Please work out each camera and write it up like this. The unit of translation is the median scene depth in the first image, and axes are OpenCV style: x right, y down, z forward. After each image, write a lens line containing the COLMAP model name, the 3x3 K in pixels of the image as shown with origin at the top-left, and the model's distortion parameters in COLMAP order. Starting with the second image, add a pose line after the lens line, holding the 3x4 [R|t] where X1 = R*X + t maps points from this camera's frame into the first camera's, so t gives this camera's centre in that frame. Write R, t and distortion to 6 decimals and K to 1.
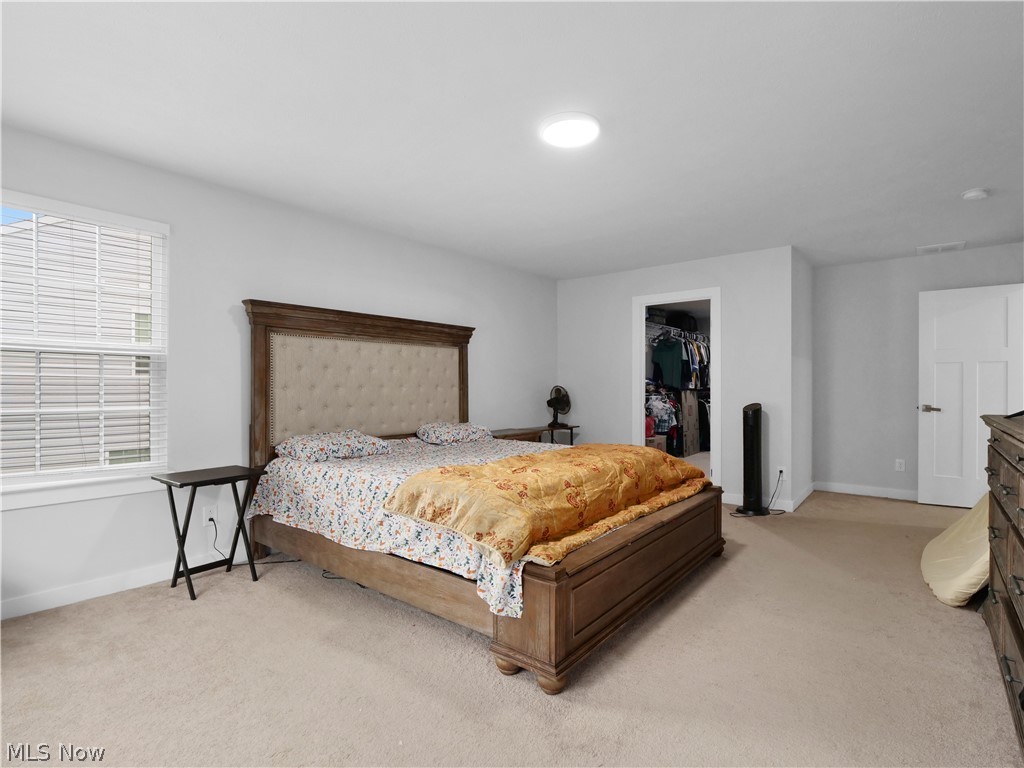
lens RADIAL K [[508.5, 0, 512.0], [0, 508.5, 384.0], [0, 0, 1]] dist [-0.014682, -0.000027]
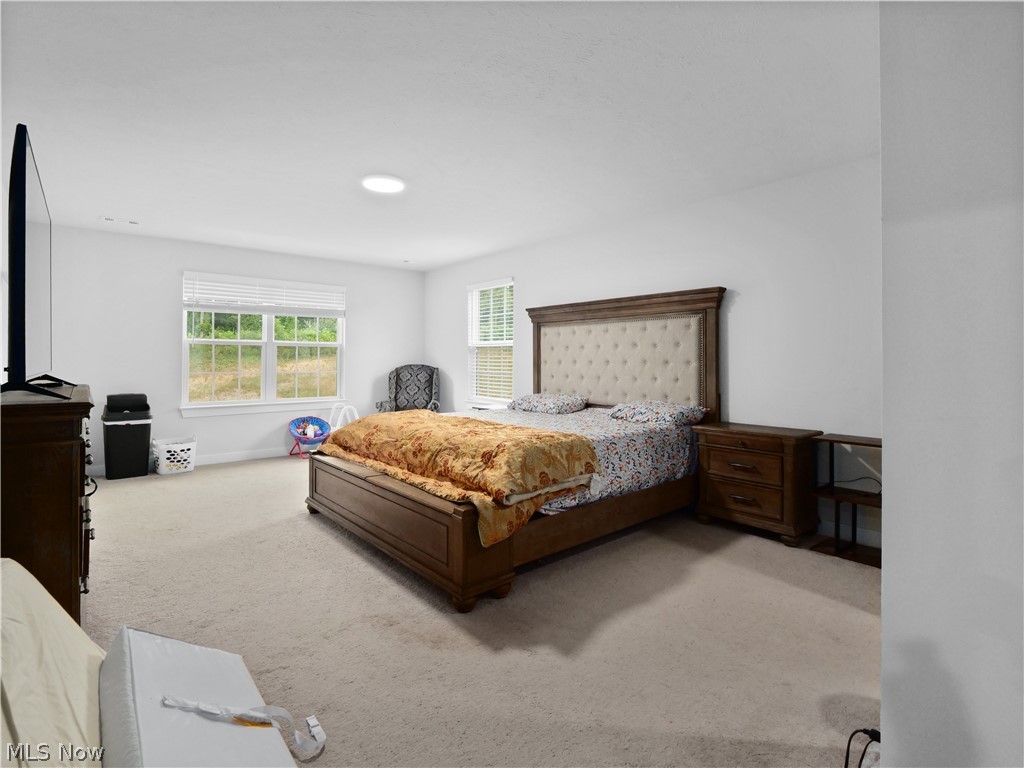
lens RADIAL K [[508.5, 0, 512.0], [0, 508.5, 384.0], [0, 0, 1]] dist [-0.014682, -0.000027]
pose [[-0.183644, 0.045882, -0.981921, 0.879575], [0.001454, 0.998922, 0.046404, 0.001054], [0.982992, 0.007094, -0.183513, 0.982821]]
